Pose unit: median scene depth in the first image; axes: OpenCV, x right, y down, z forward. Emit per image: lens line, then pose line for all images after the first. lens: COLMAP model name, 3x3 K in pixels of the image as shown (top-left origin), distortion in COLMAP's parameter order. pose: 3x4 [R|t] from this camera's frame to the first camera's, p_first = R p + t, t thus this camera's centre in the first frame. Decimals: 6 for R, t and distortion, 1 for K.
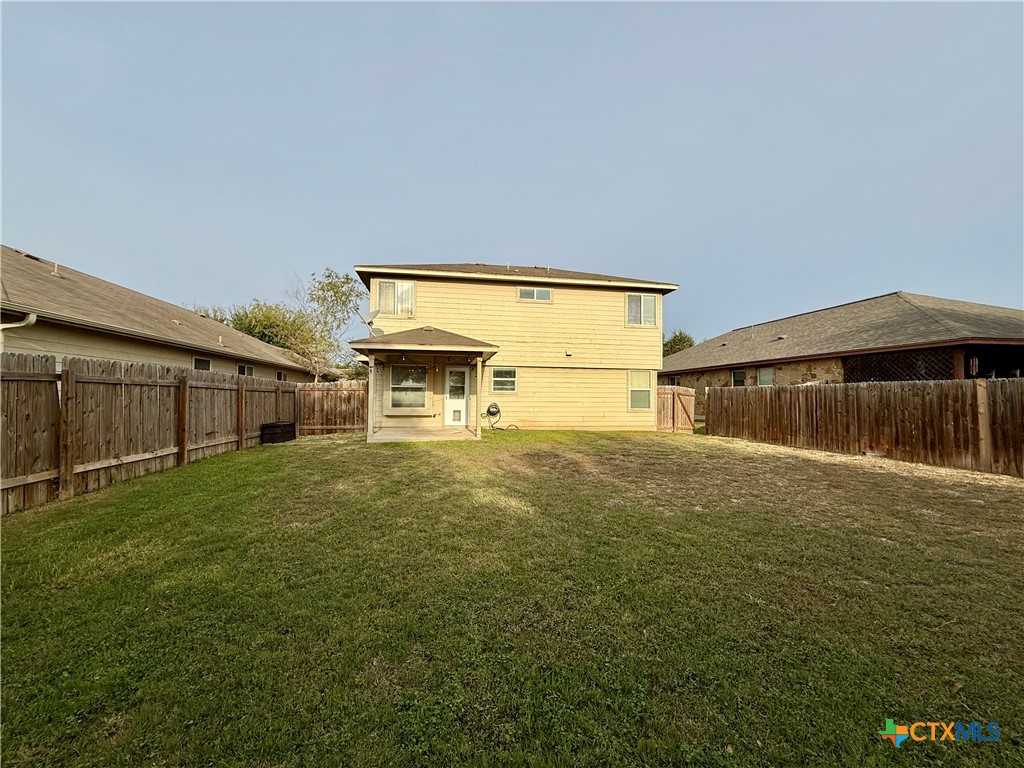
lens RADIAL K [[411.4, 0, 509.8], [0, 411.4, 385.1], [0, 0, 1]] dist [-0.003230, -0.000116]
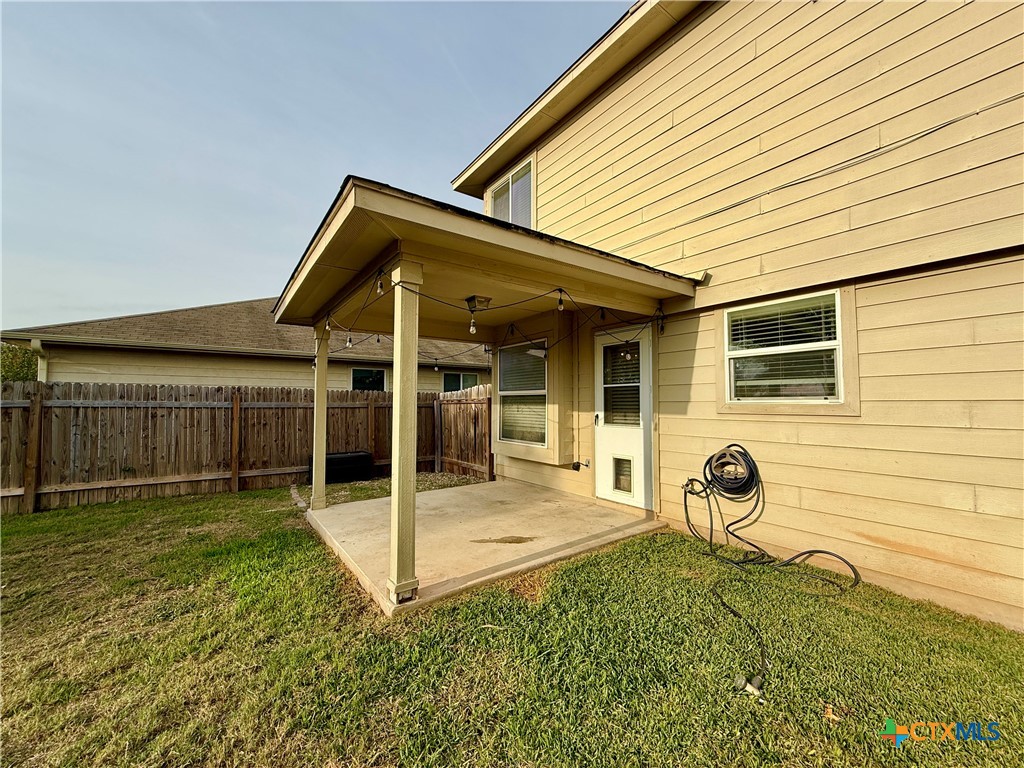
lens RADIAL K [[411.4, 0, 514.2], [0, 411.4, 383.0], [0, 0, 1]] dist [-0.003230, -0.000116]
pose [[0.418762, -0.051560, -0.906631, 0.142738], [0.035816, 0.998548, -0.040244, 0.009623], [0.907390, -0.015619, 0.420000, 0.771825]]
